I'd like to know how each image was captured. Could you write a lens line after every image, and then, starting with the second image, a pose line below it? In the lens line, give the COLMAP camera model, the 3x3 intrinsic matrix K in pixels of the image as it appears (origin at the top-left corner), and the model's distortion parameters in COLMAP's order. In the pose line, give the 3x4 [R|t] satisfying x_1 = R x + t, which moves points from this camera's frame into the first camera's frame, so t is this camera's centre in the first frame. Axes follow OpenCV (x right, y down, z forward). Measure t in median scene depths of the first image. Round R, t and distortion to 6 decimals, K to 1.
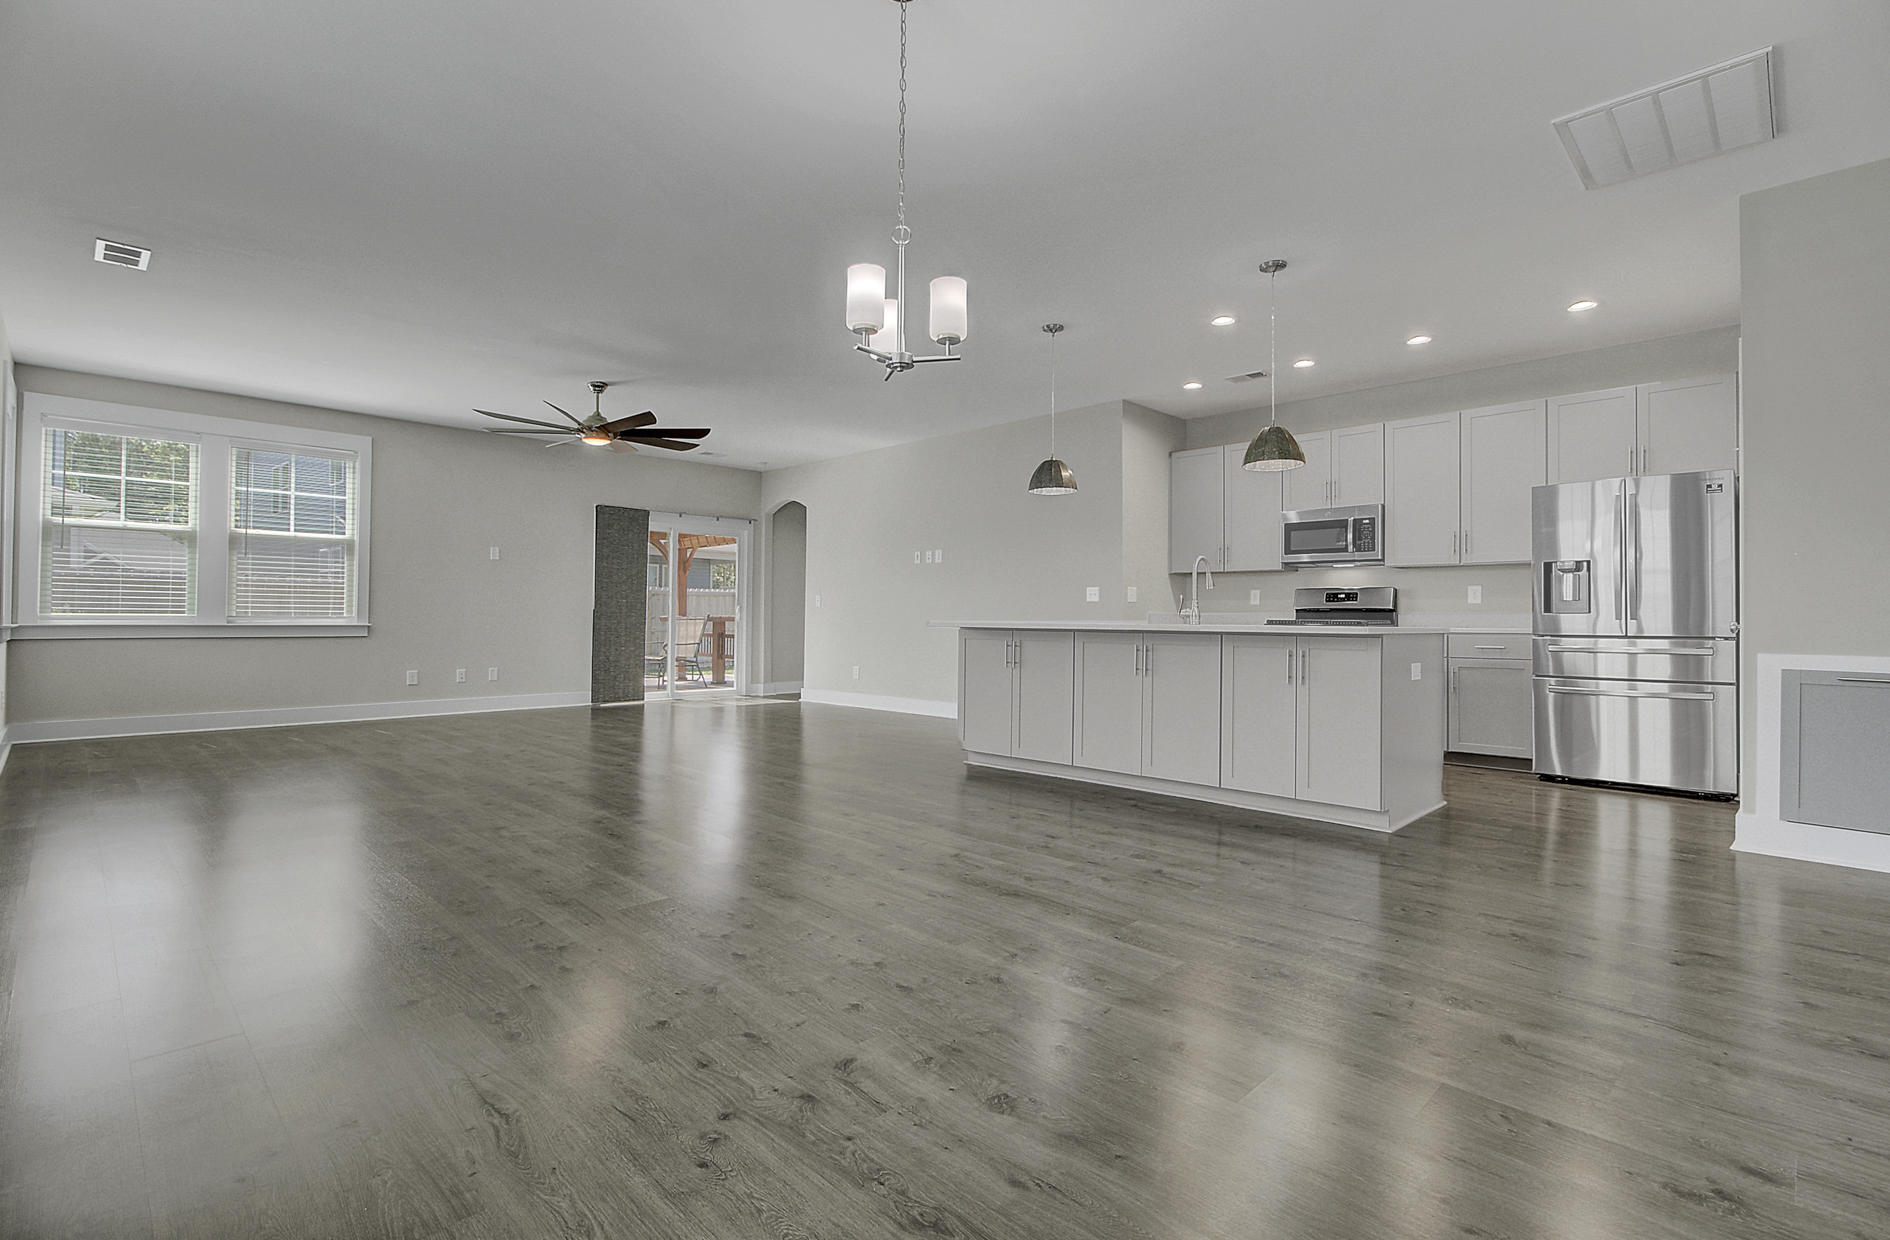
lens RADIAL K [[870.3, 0, 941.1], [0, 870.3, 611.8], [0, 0, 1]] dist [0.004775, -0.001432]
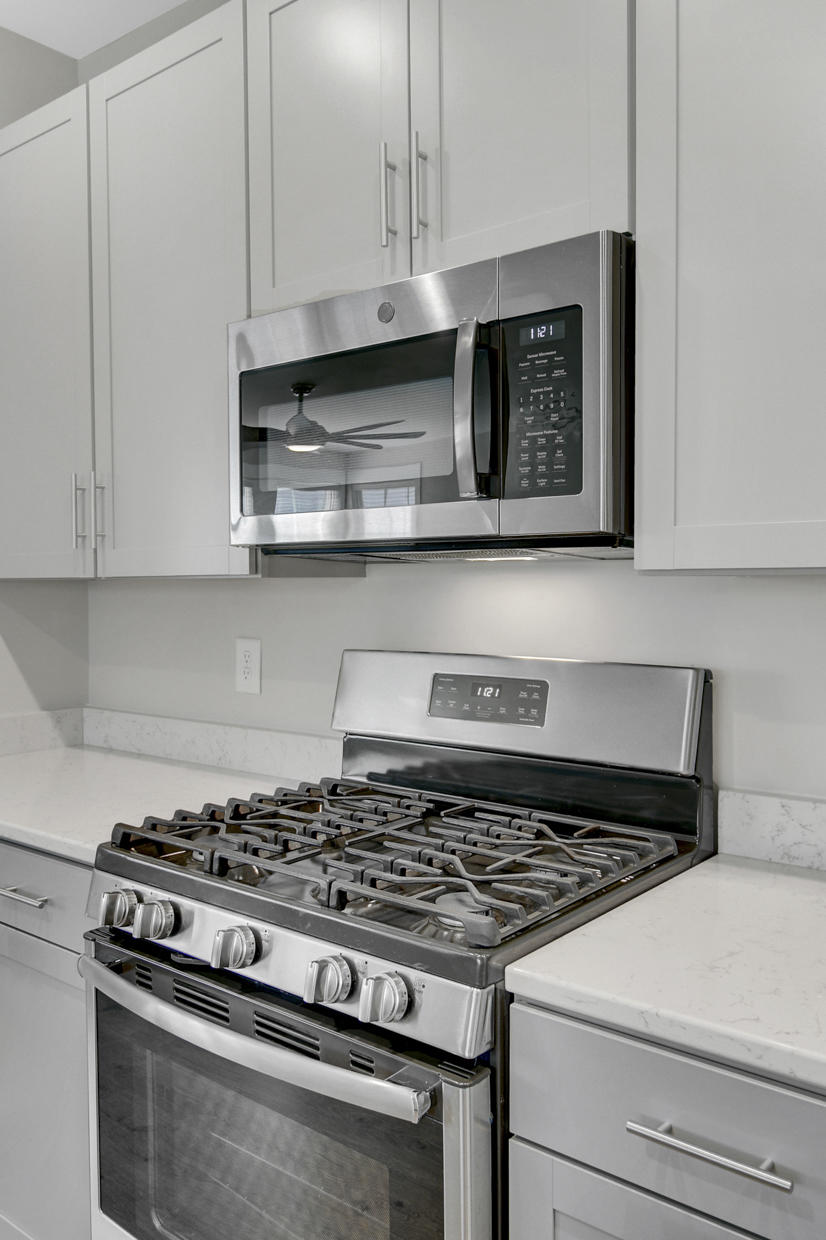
lens RADIAL K [[982.4, 0, 420.7], [0, 982.4, 616.4], [0, 0, 1]] dist [0.002057, -0.014113]
pose [[0.994710, -0.015448, 0.101555, 0.385099], [0.011564, 0.999183, 0.038716, -0.044566], [-0.102071, -0.037337, 0.994076, 0.693064]]
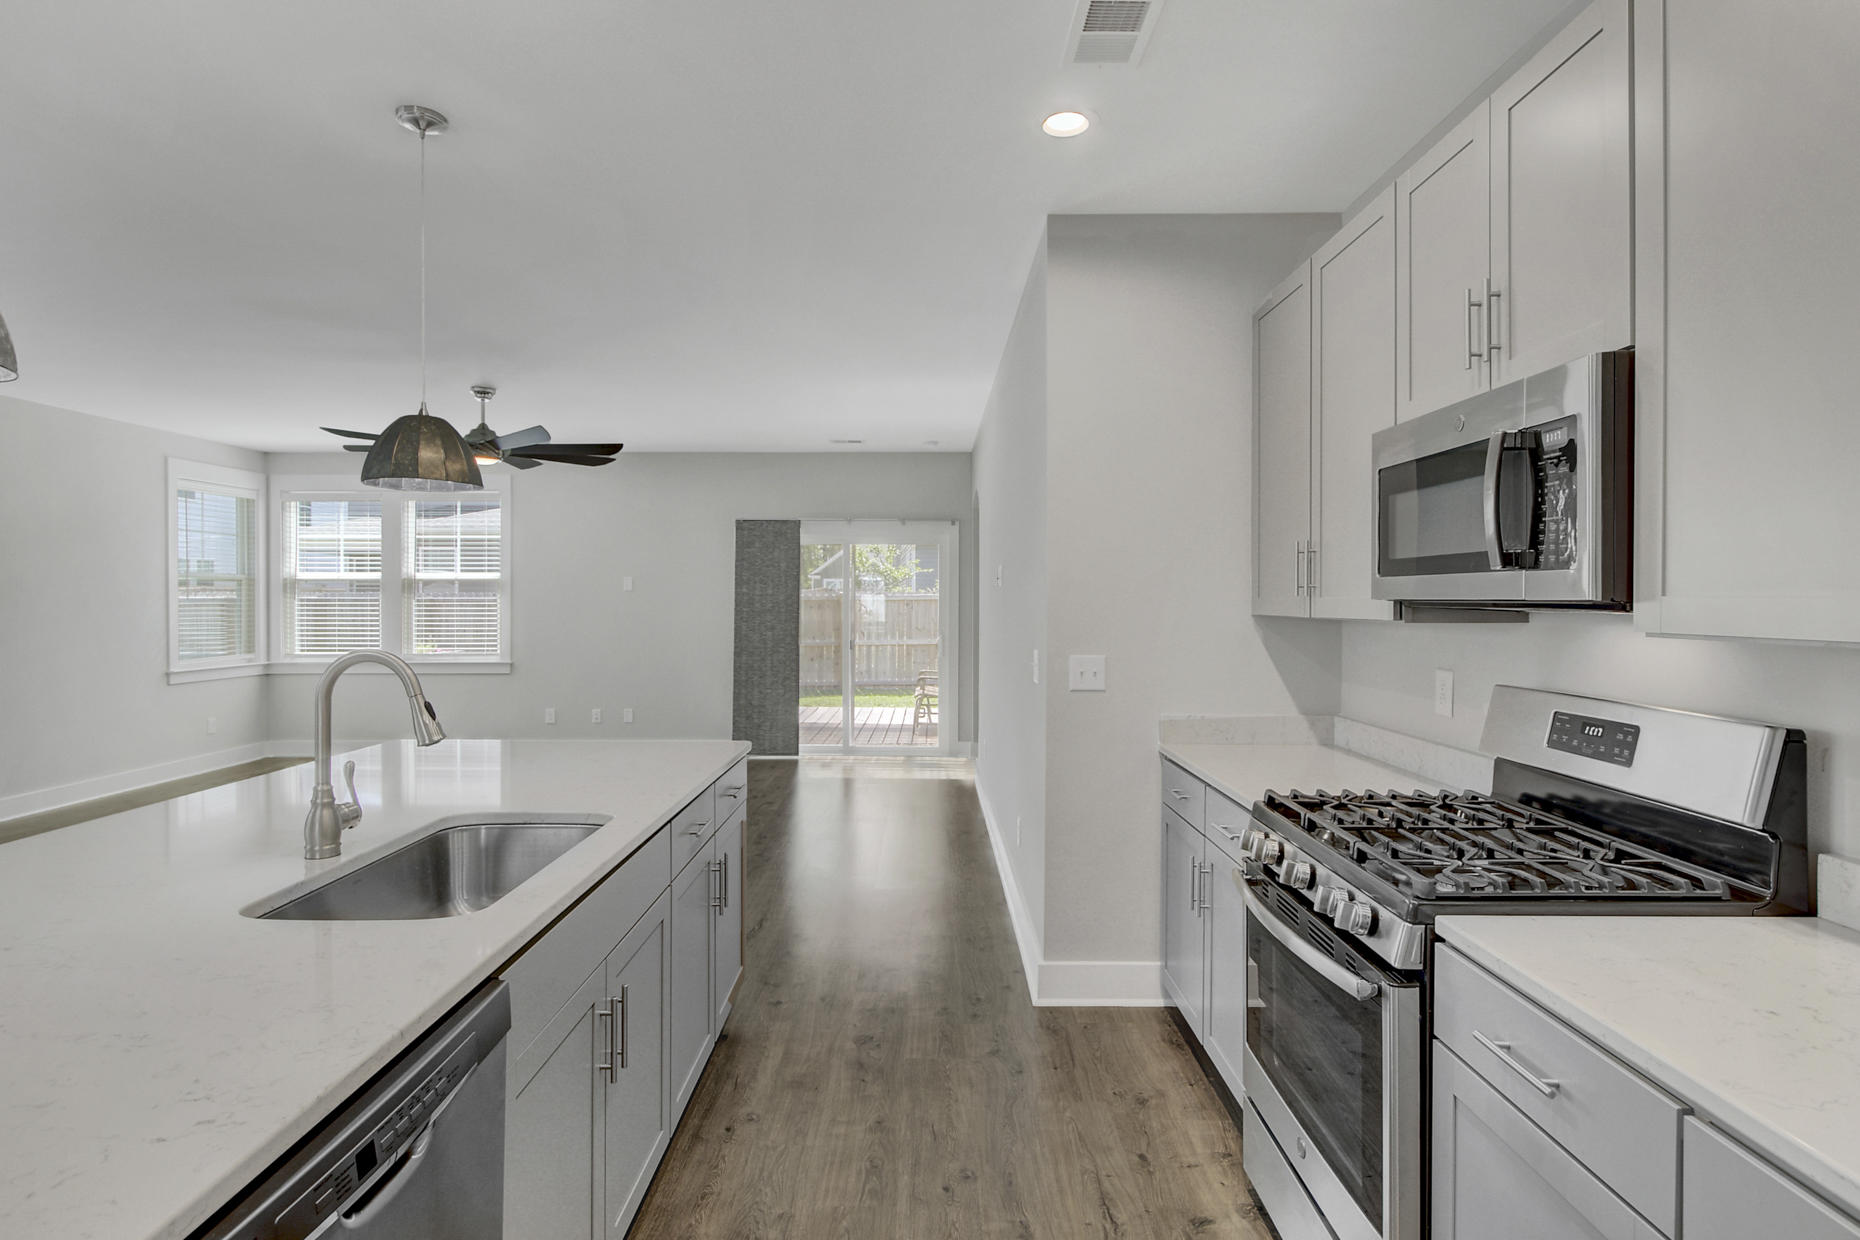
lens RADIAL K [[939.4, 0, 928.9], [0, 939.4, 606.0], [0, 0, 1]] dist [0.000626, -0.001782]
pose [[0.703980, -0.002301, -0.710216, 0.480859], [0.008044, 0.999956, 0.004734, -0.053566], [0.710175, -0.009046, 0.703967, 0.619216]]
